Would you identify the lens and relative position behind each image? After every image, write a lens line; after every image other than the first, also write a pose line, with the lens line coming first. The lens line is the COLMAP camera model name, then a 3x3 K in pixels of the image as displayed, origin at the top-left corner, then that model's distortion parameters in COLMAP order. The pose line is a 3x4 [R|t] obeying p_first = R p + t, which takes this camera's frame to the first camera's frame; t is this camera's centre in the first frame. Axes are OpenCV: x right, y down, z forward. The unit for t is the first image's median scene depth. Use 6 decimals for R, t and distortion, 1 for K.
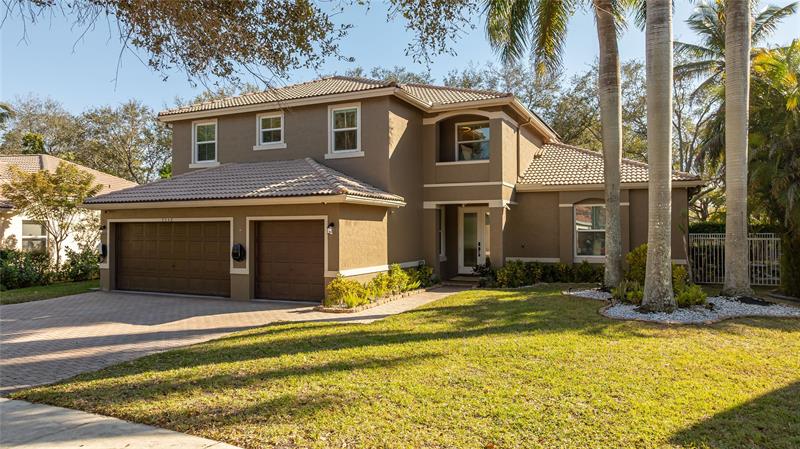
lens RADIAL K [[563.8, 0, 400.0], [0, 563.8, 224.5], [0, 0, 1]] dist [-0.018927, 0.009510]
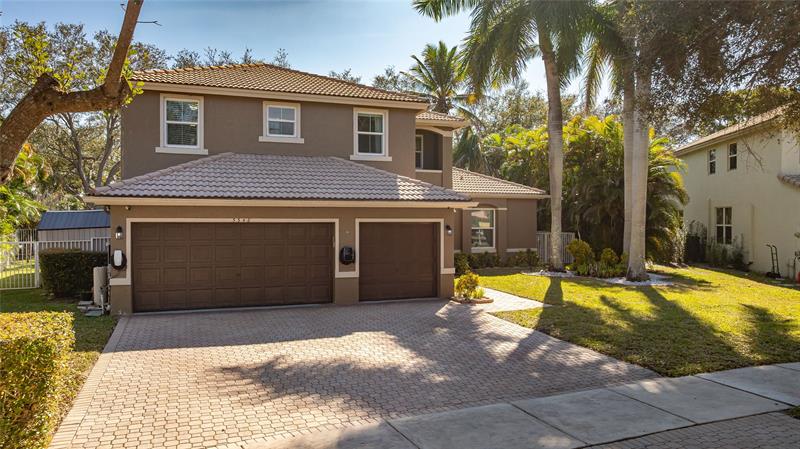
lens RADIAL K [[563.8, 0, 400.0], [0, 563.8, 224.5], [0, 0, 1]] dist [-0.018927, 0.009510]
pose [[0.700764, -0.002013, 0.713390, -0.793363], [-0.012269, 0.999814, 0.014873, -0.016308], [-0.713288, -0.019175, 0.700609, 0.225942]]
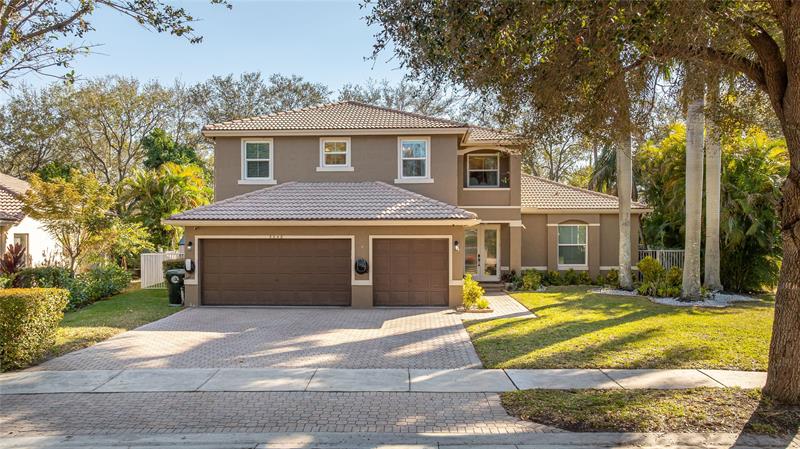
lens RADIAL K [[603.5, 0, 397.1], [0, 603.5, 241.9], [0, 0, 1]] dist [-0.012026, -0.000450]
pose [[0.924747, -0.000705, 0.380582, -0.595810], [-0.006867, 0.999805, 0.018538, -0.020225], [-0.380521, -0.019756, 0.924561, -0.135905]]
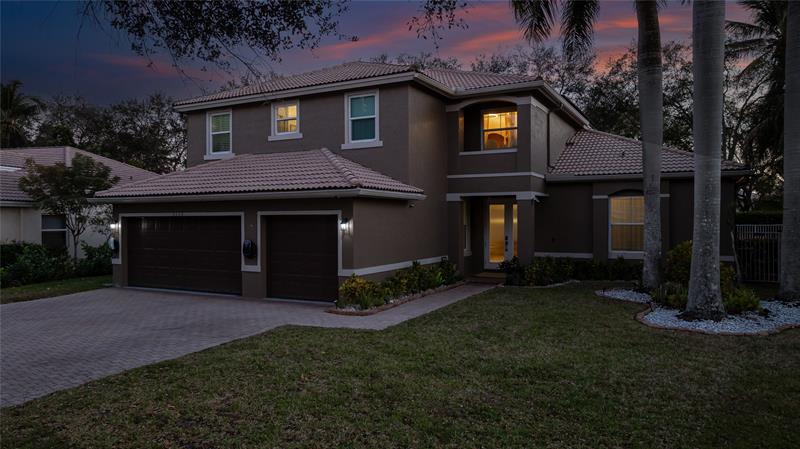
lens RADIAL K [[563.8, 0, 400.0], [0, 563.8, 224.5], [0, 0, 1]] dist [-0.018927, 0.009510]
pose [[0.998552, -0.001165, -0.053784, 0.015618], [0.002314, 0.999770, 0.021318, -0.009862], [0.053747, -0.021411, 0.998325, 0.056104]]
